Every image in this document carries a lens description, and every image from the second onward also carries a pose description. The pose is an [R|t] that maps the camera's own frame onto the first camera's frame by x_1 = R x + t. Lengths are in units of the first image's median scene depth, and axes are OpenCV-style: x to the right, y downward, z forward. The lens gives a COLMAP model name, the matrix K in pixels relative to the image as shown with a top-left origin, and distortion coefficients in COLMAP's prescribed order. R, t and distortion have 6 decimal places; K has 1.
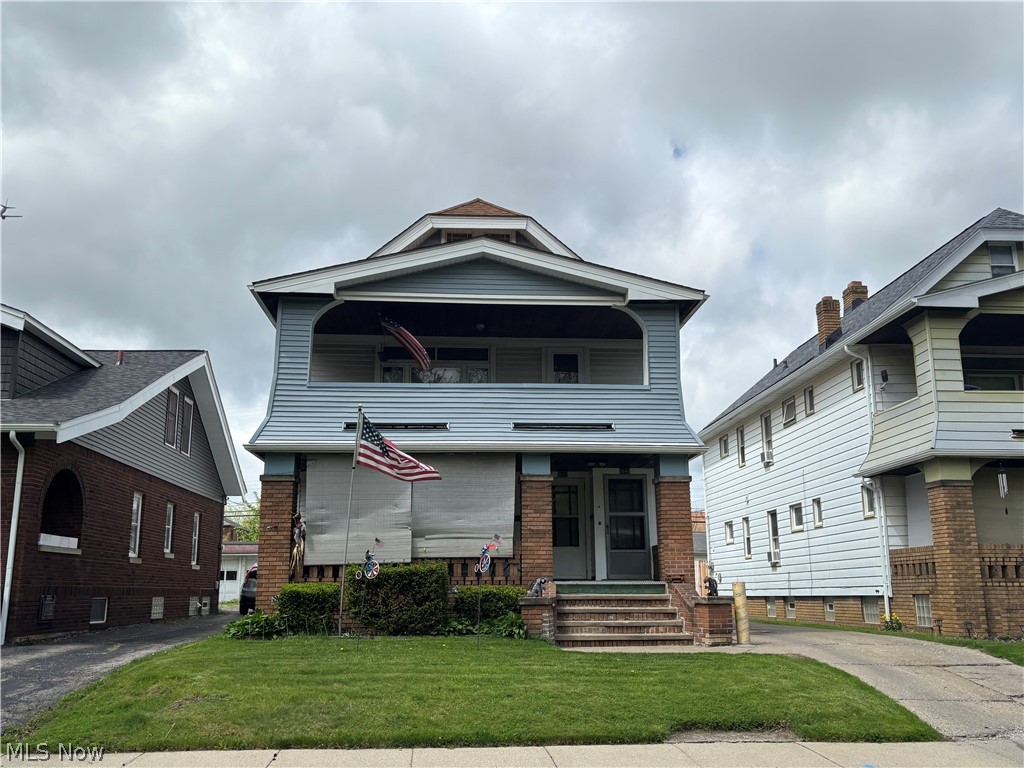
lens RADIAL K [[911.3, 0, 511.0], [0, 911.3, 381.7], [0, 0, 1]] dist [0.050136, -0.060011]
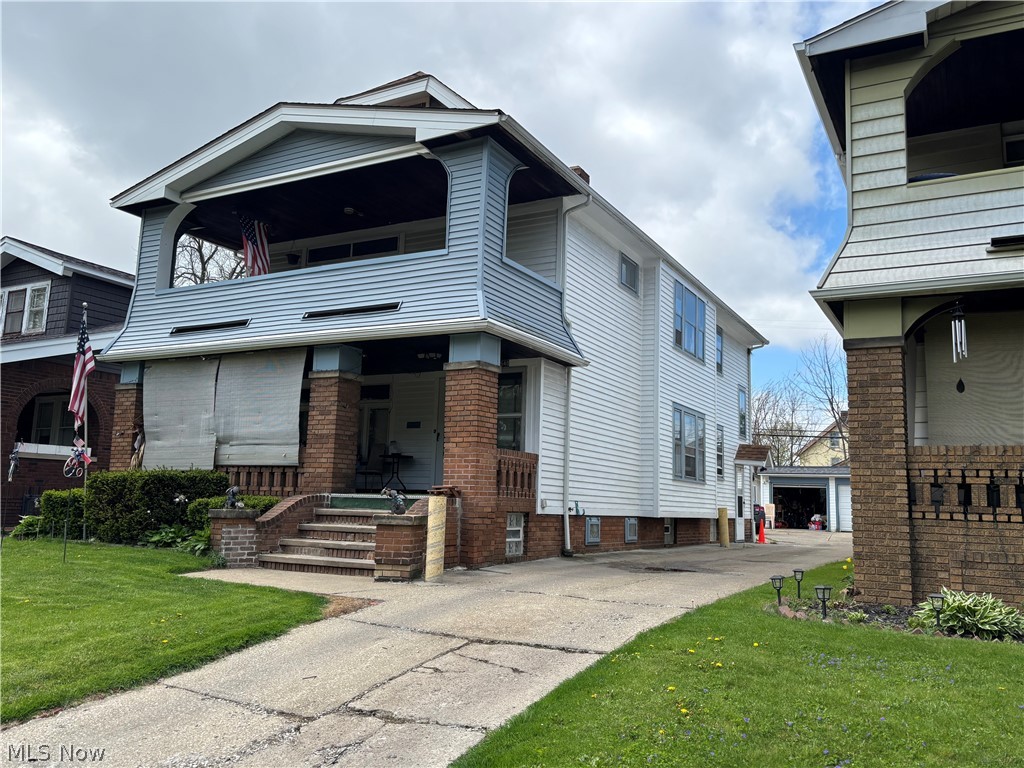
lens RADIAL K [[841.4, 0, 510.8], [0, 841.4, 384.7], [0, 0, 1]] dist [0.009978, -0.003851]
pose [[0.836338, -0.047670, -0.546138, 0.598221], [0.084904, 0.995455, 0.043130, 0.095983], [0.541600, -0.082440, 0.836584, 0.435446]]
